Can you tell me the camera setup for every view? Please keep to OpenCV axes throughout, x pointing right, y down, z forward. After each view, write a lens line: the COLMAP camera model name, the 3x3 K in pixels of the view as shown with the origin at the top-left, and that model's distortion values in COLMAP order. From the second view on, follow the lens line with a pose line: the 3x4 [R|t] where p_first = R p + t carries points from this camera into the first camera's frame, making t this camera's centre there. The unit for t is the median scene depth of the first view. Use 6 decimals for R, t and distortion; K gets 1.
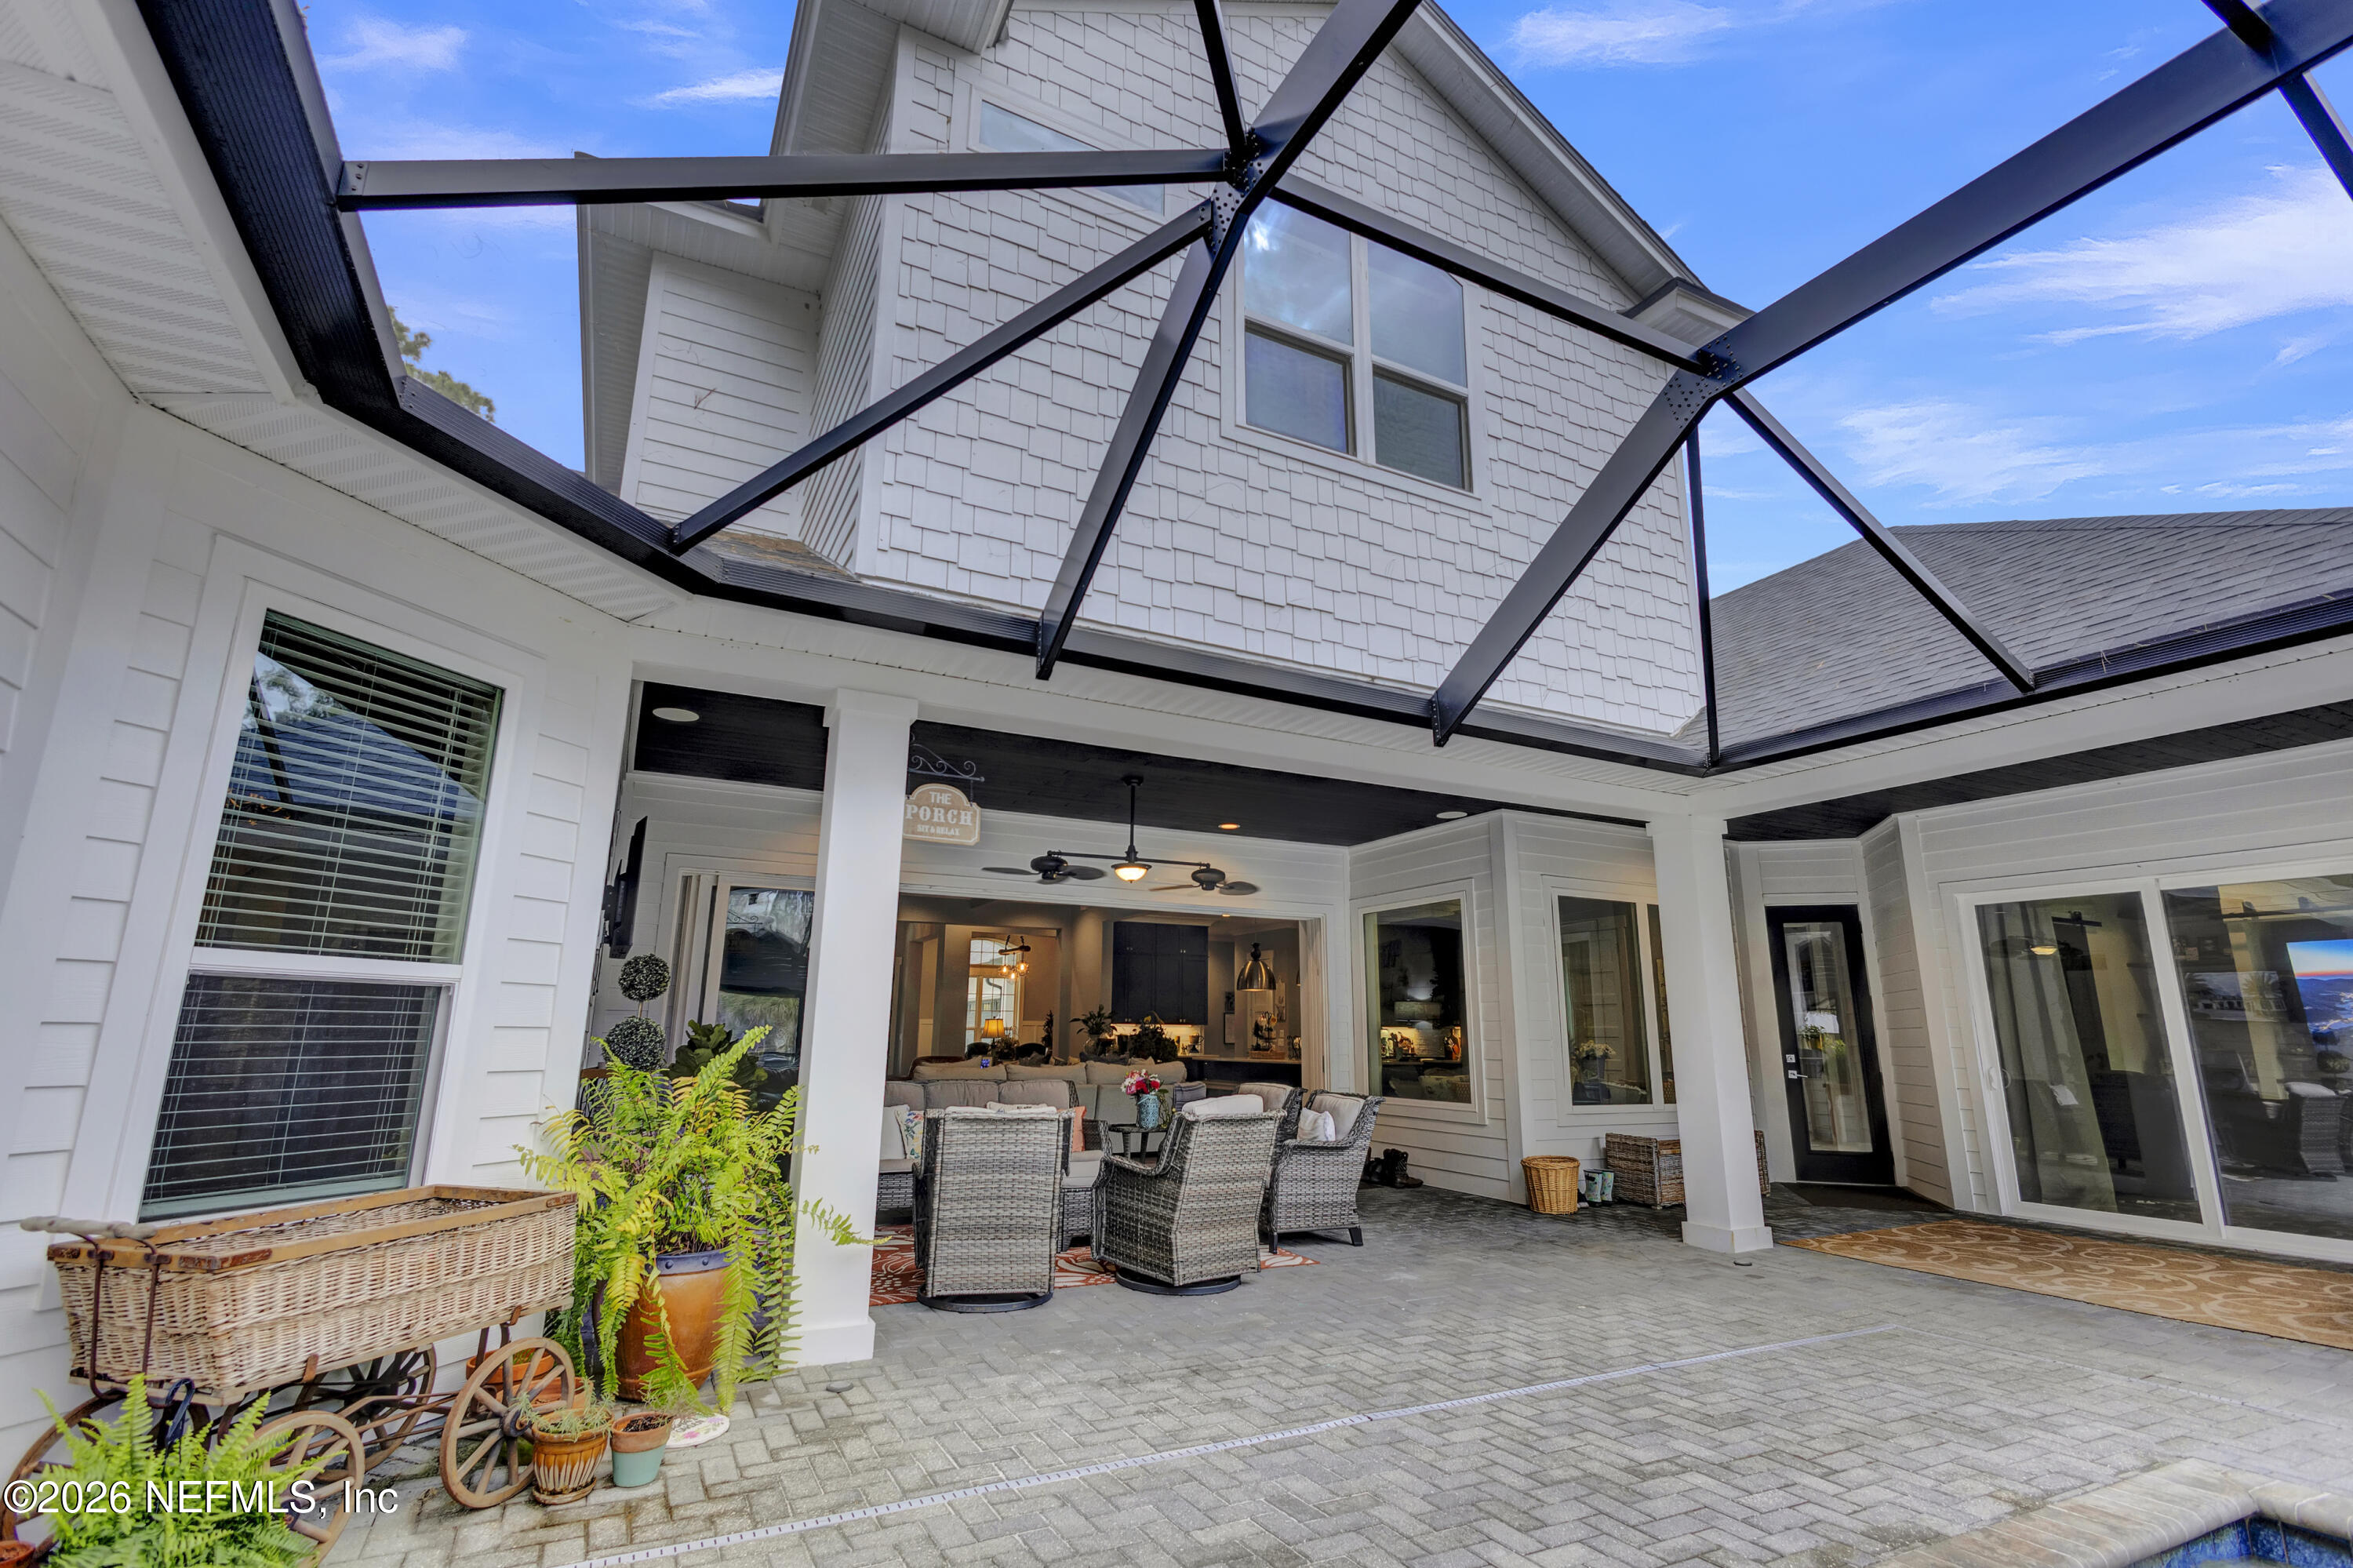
lens RADIAL K [[1090.8, 0, 1171.5], [0, 1090.8, 787.6], [0, 0, 1]] dist [0.001368, 0.000240]
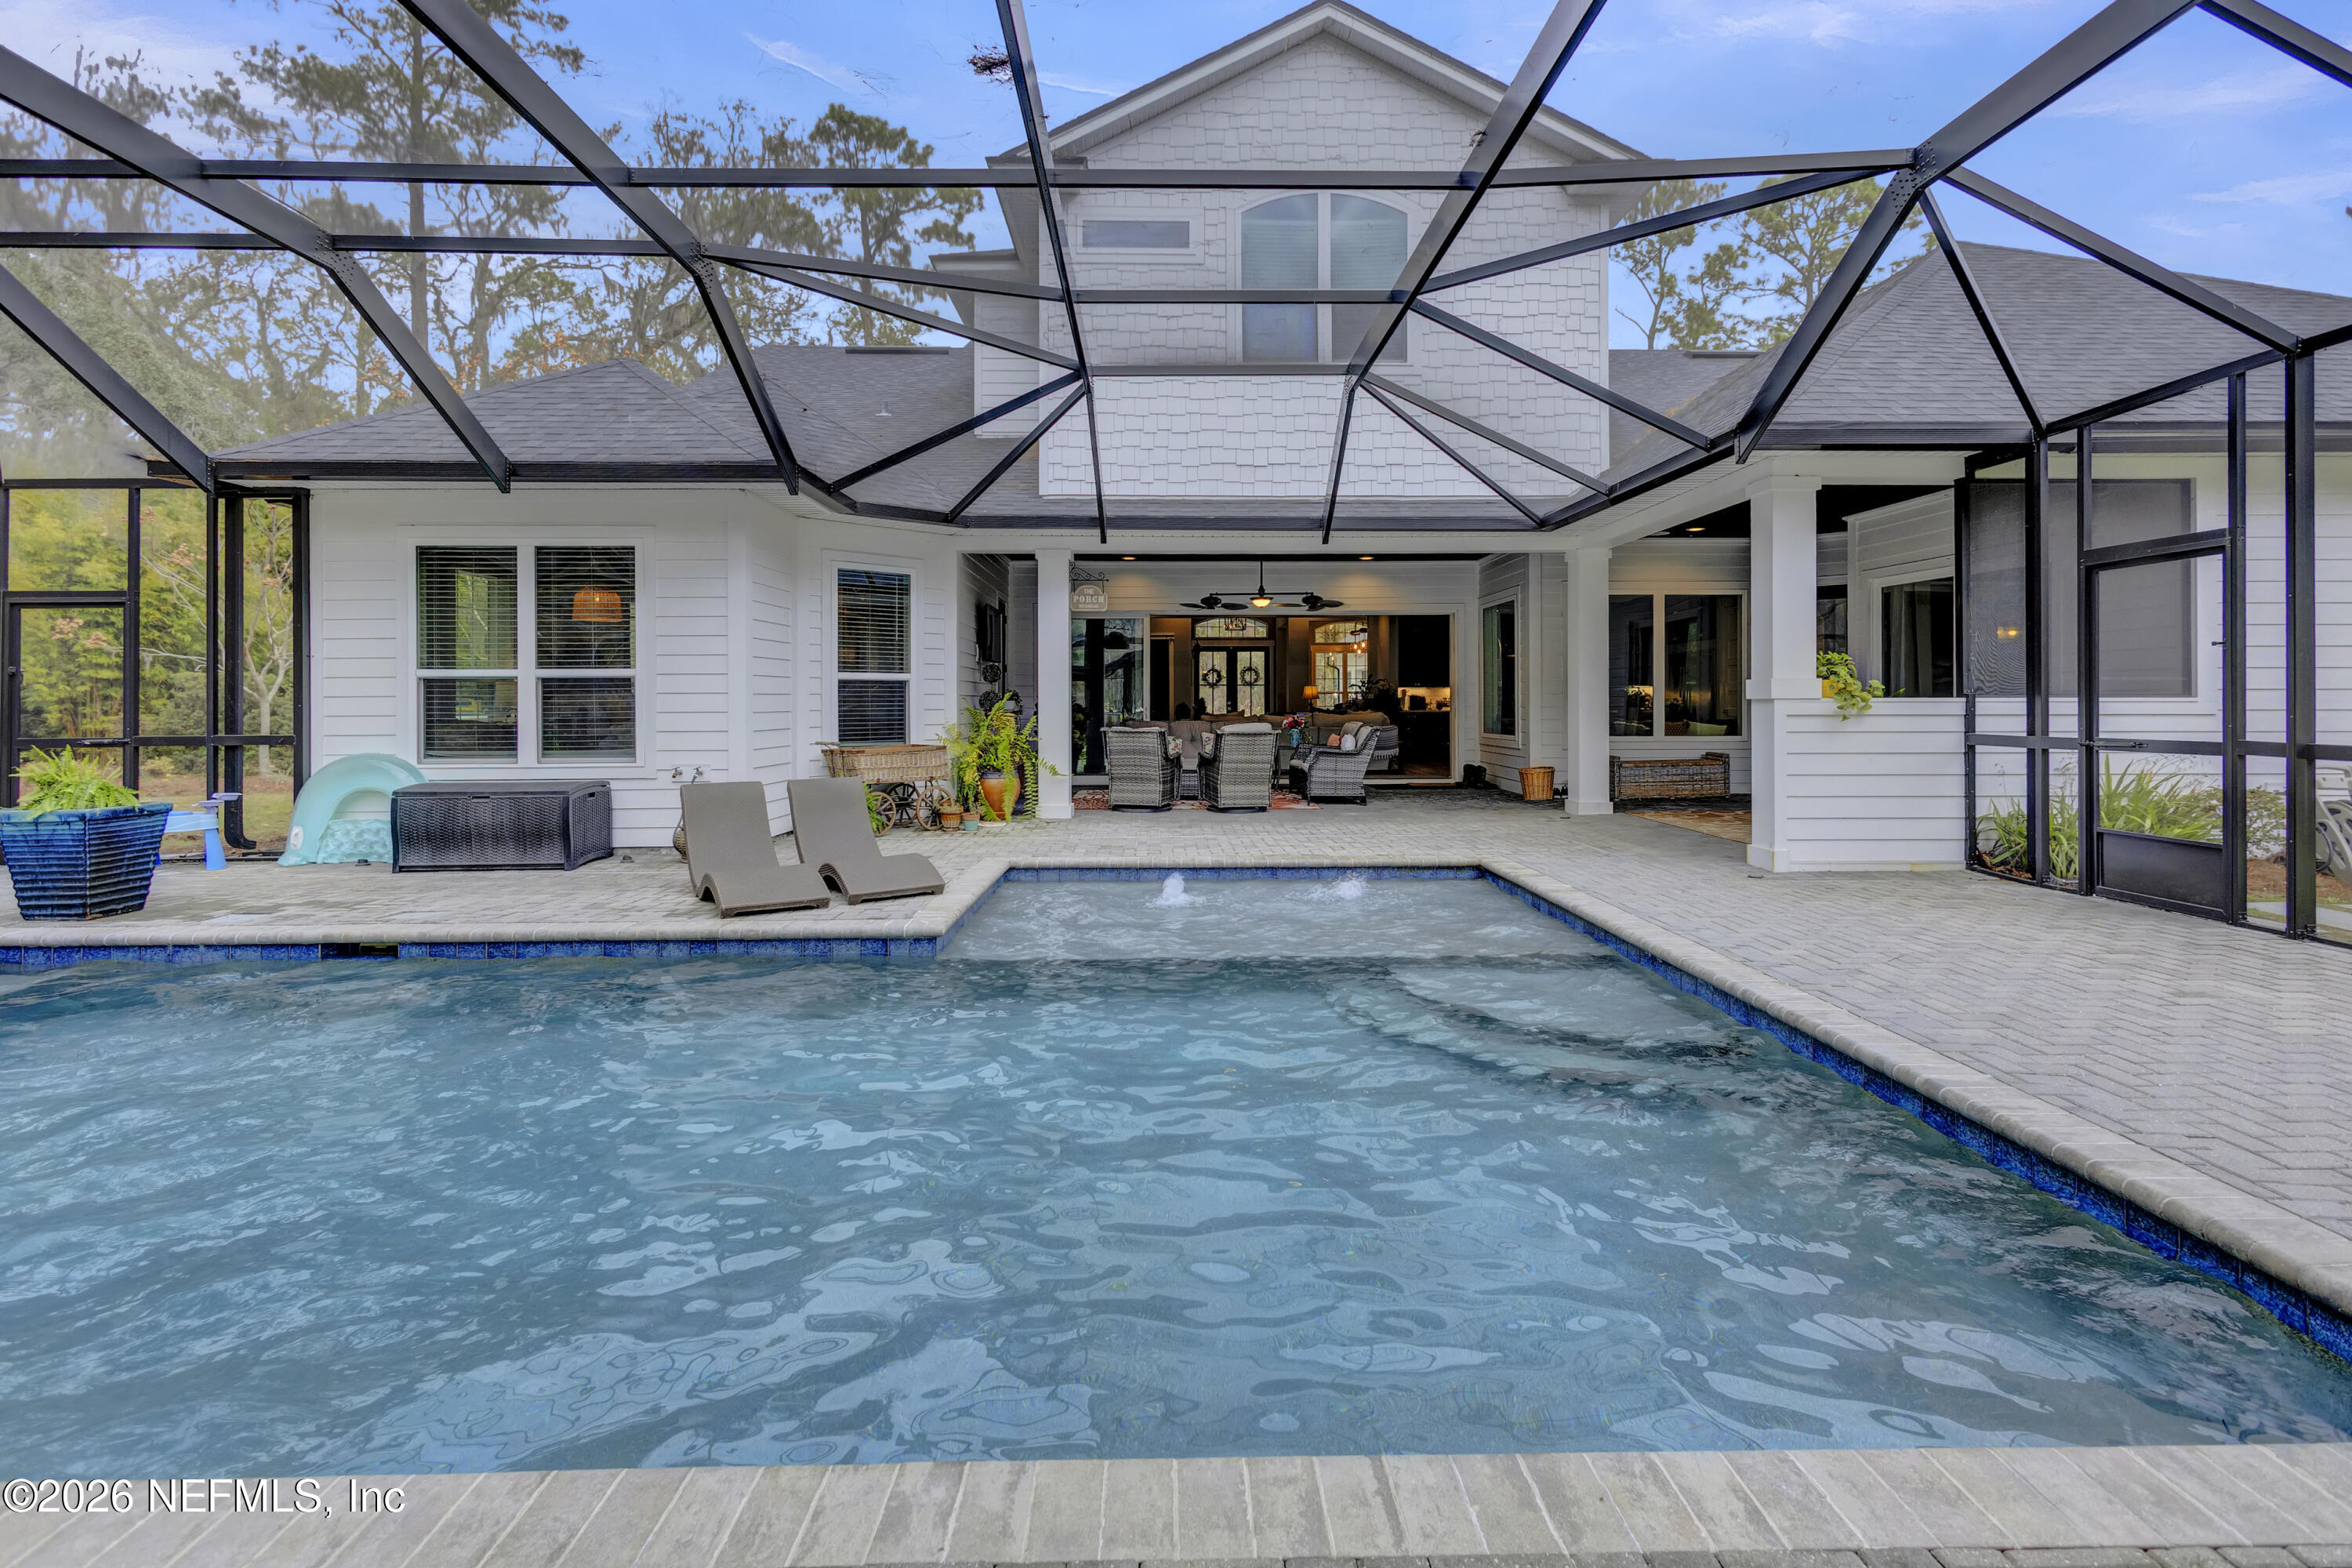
lens RADIAL K [[1090.3, 0, 1160.5], [0, 1090.3, 698.8], [0, 0, 1]] dist [0.001368, 0.000240]
pose [[0.900710, -0.017378, -0.434073, 1.123020], [0.110327, 0.975590, 0.189874, -0.231484], [0.420178, -0.218911, 0.880641, -1.198142]]
